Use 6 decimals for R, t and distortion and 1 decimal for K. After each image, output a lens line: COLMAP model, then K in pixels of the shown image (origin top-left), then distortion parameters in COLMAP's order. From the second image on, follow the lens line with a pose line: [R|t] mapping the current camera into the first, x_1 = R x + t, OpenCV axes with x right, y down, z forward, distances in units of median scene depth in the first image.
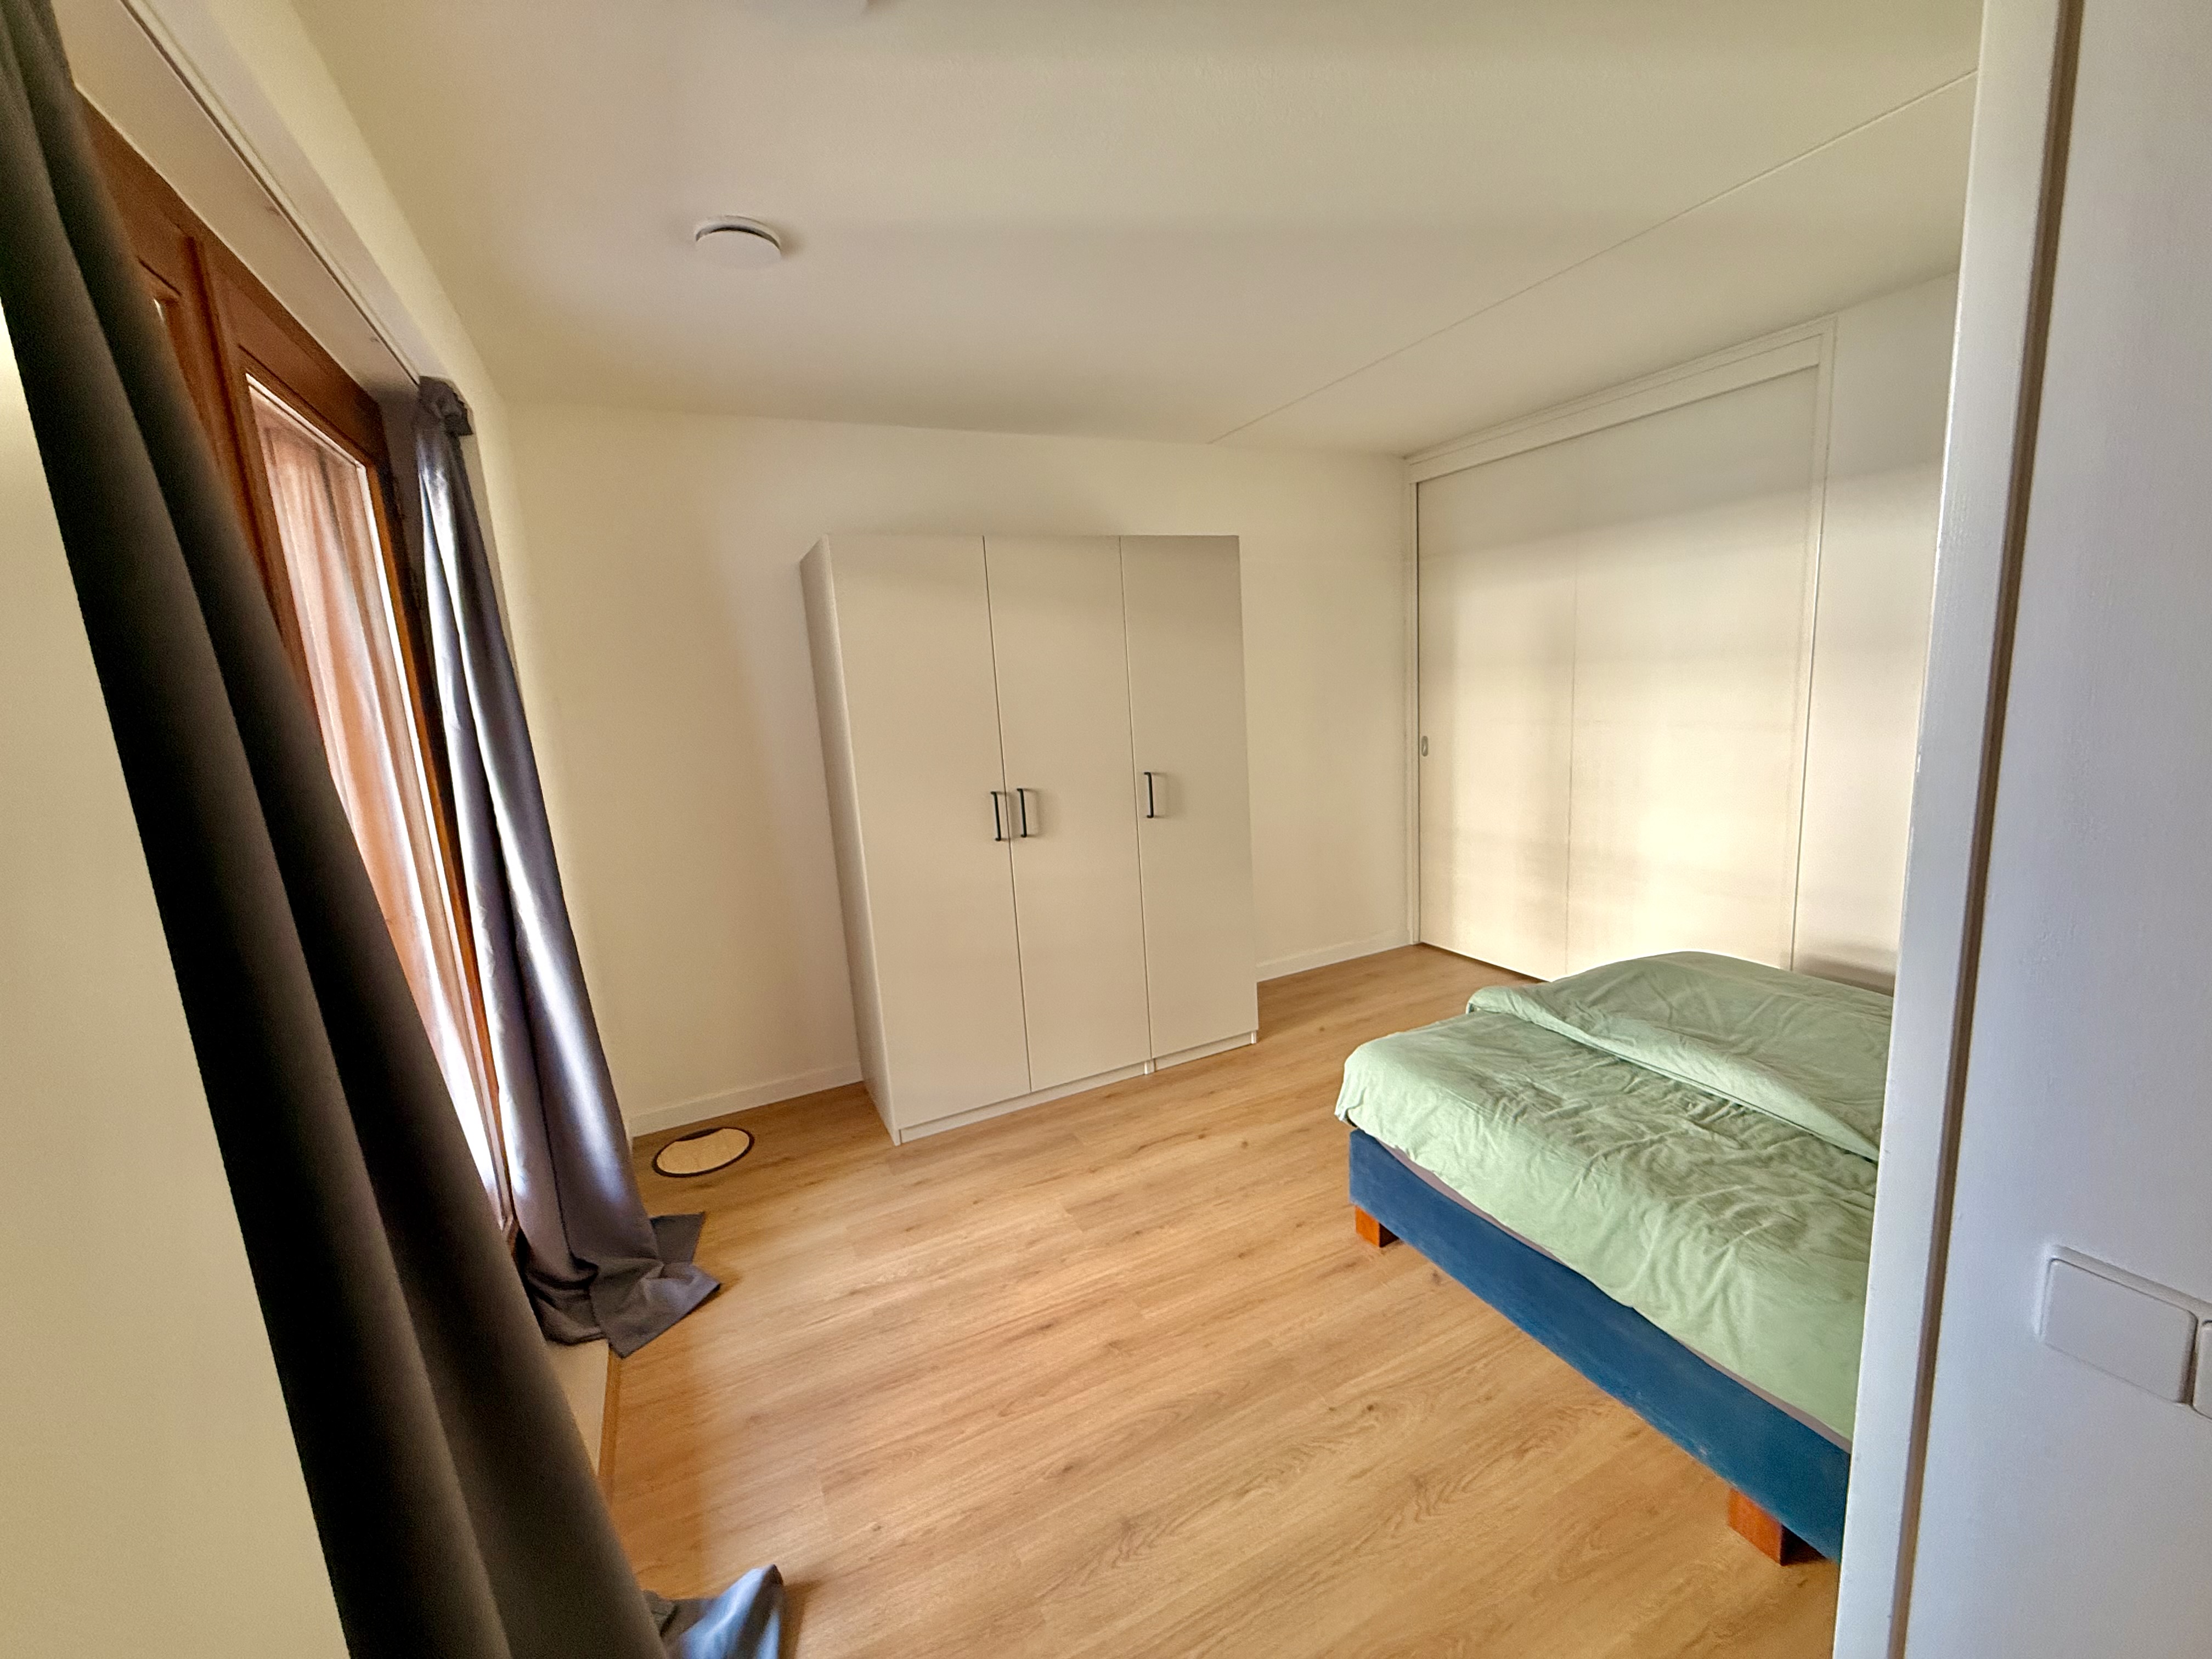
lens RADIAL K [[887.8, 0, 1101.4], [0, 887.8, 830.9], [0, 0, 1]] dist [0.000429, 0.000046]
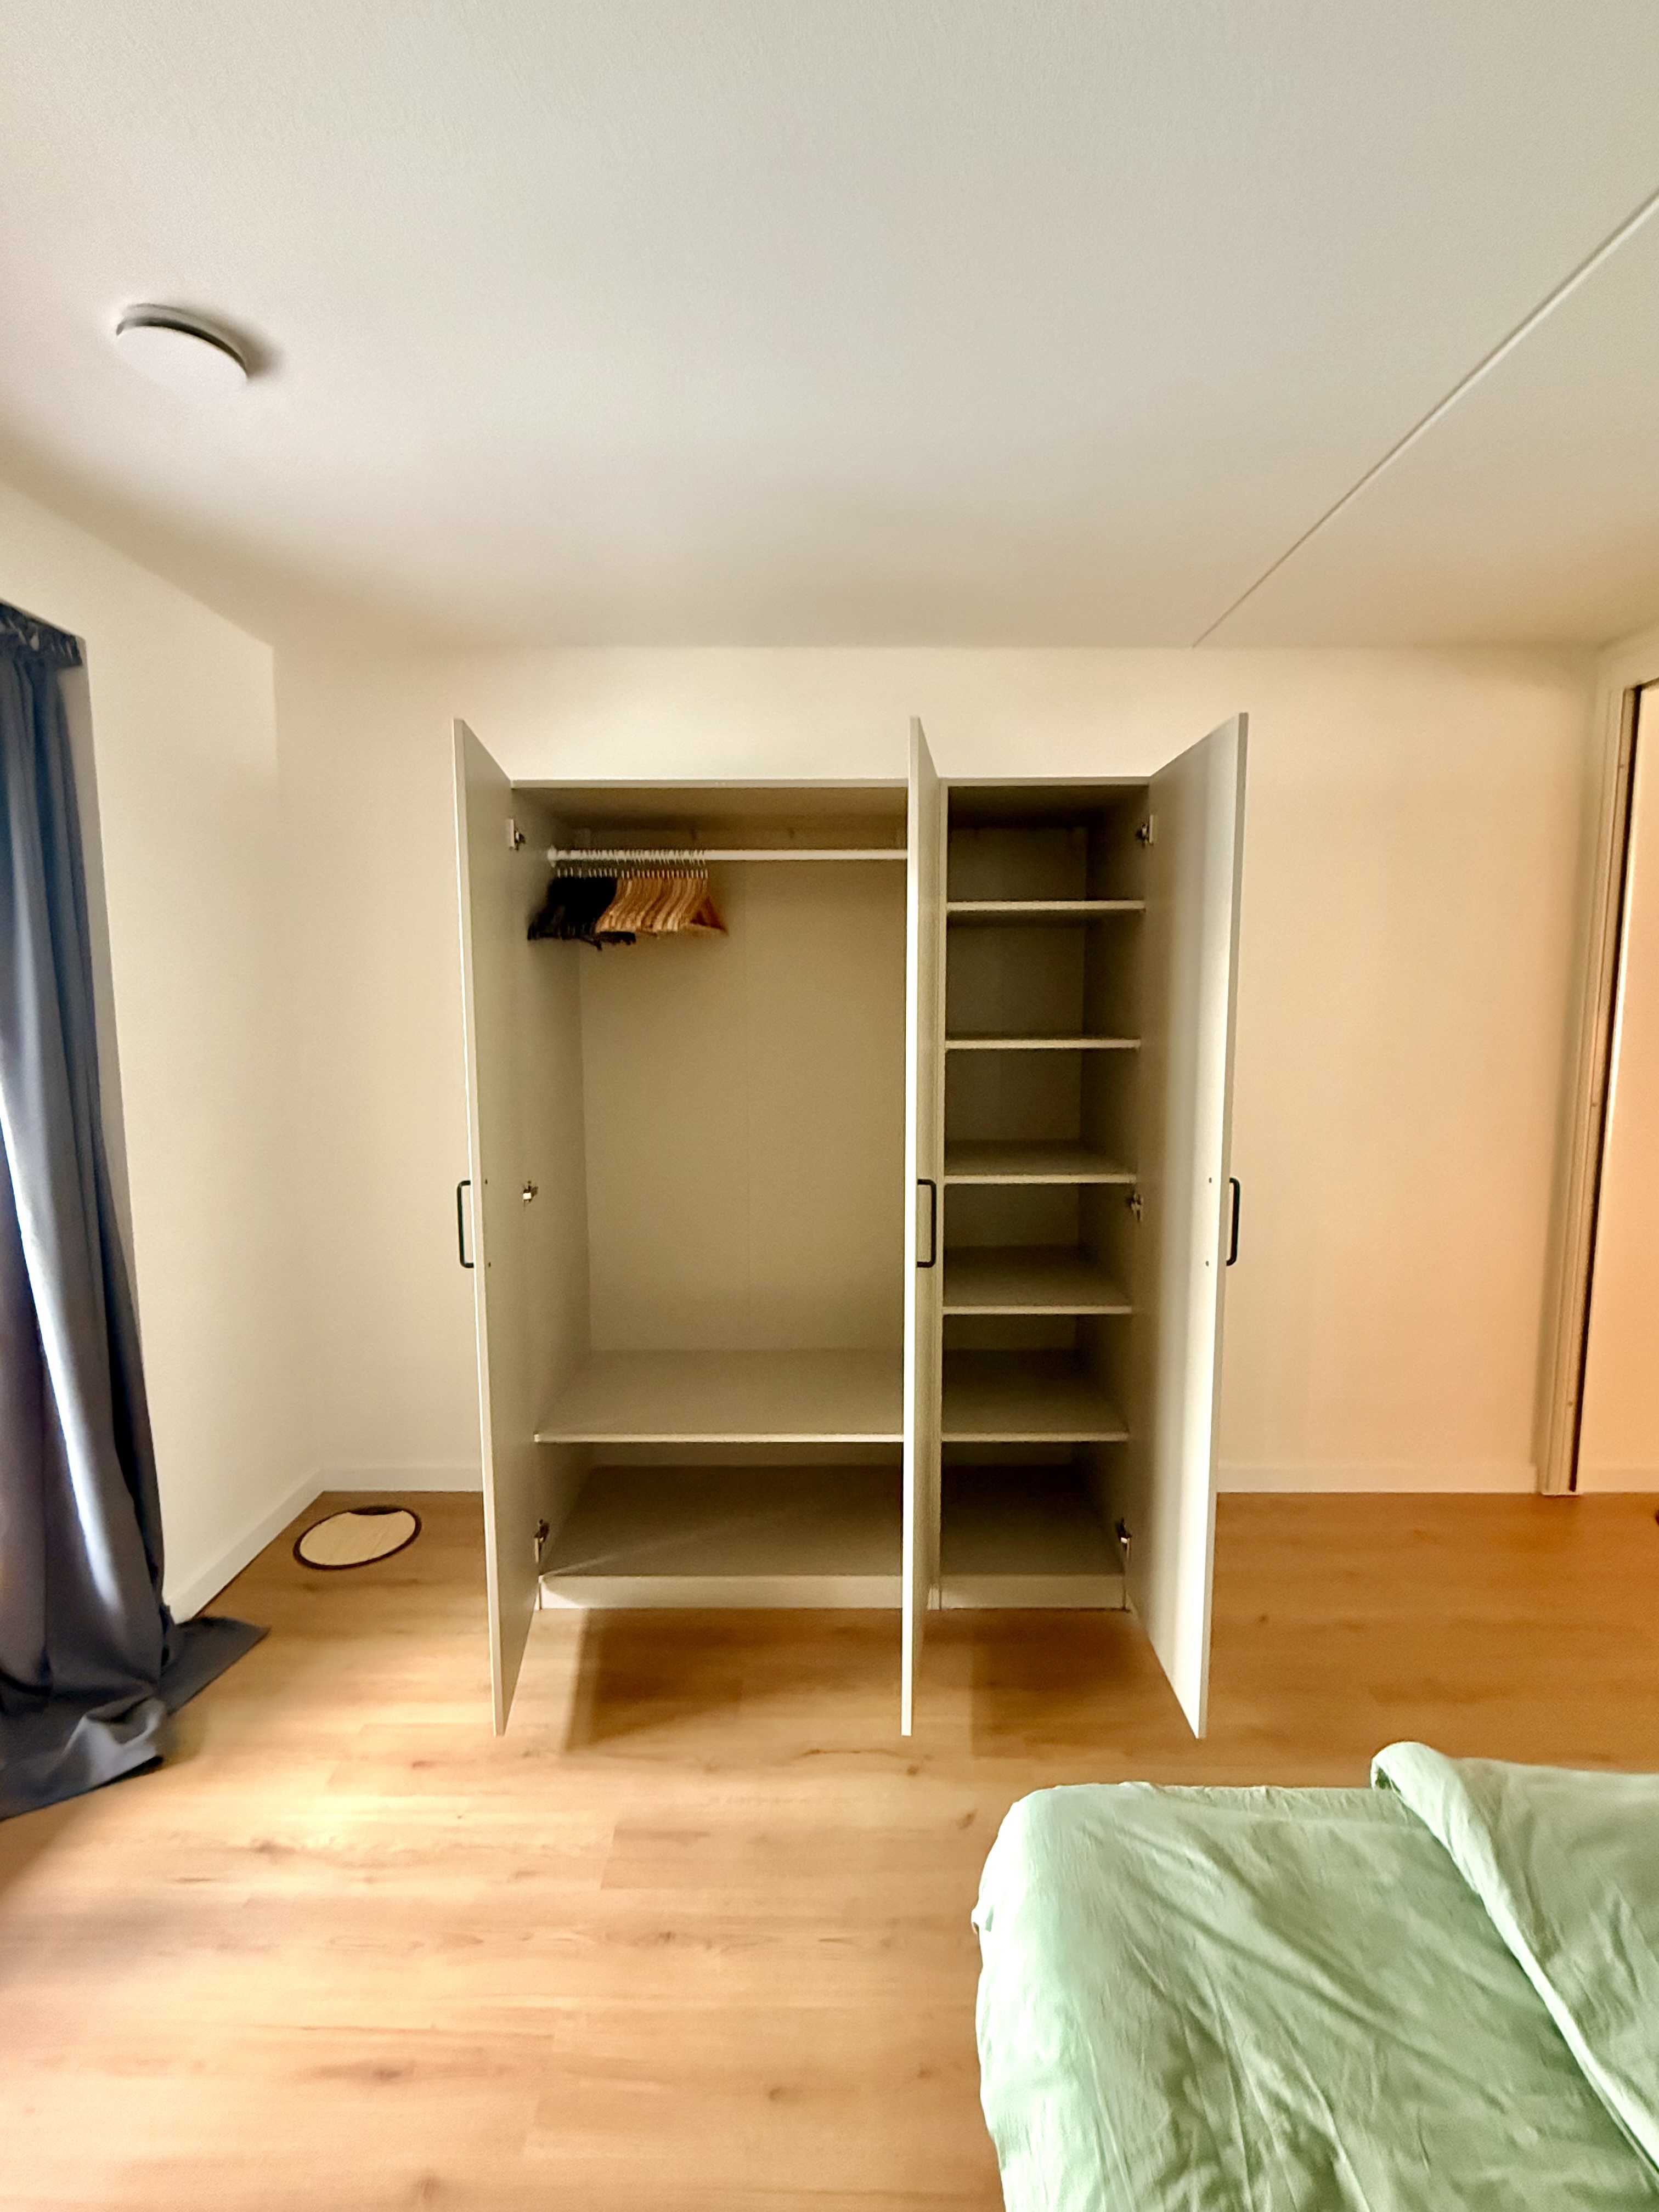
lens RADIAL K [[972.1, 0, 832.9], [0, 972.1, 1106.2], [0, 0, 1]] dist [0.009504, -0.000042]
pose [[0.896419, 0.118963, -0.426944, 0.365222], [-0.140375, 0.989918, -0.018905, -0.099598], [0.420390, 0.076879, 0.904080, 0.432467]]
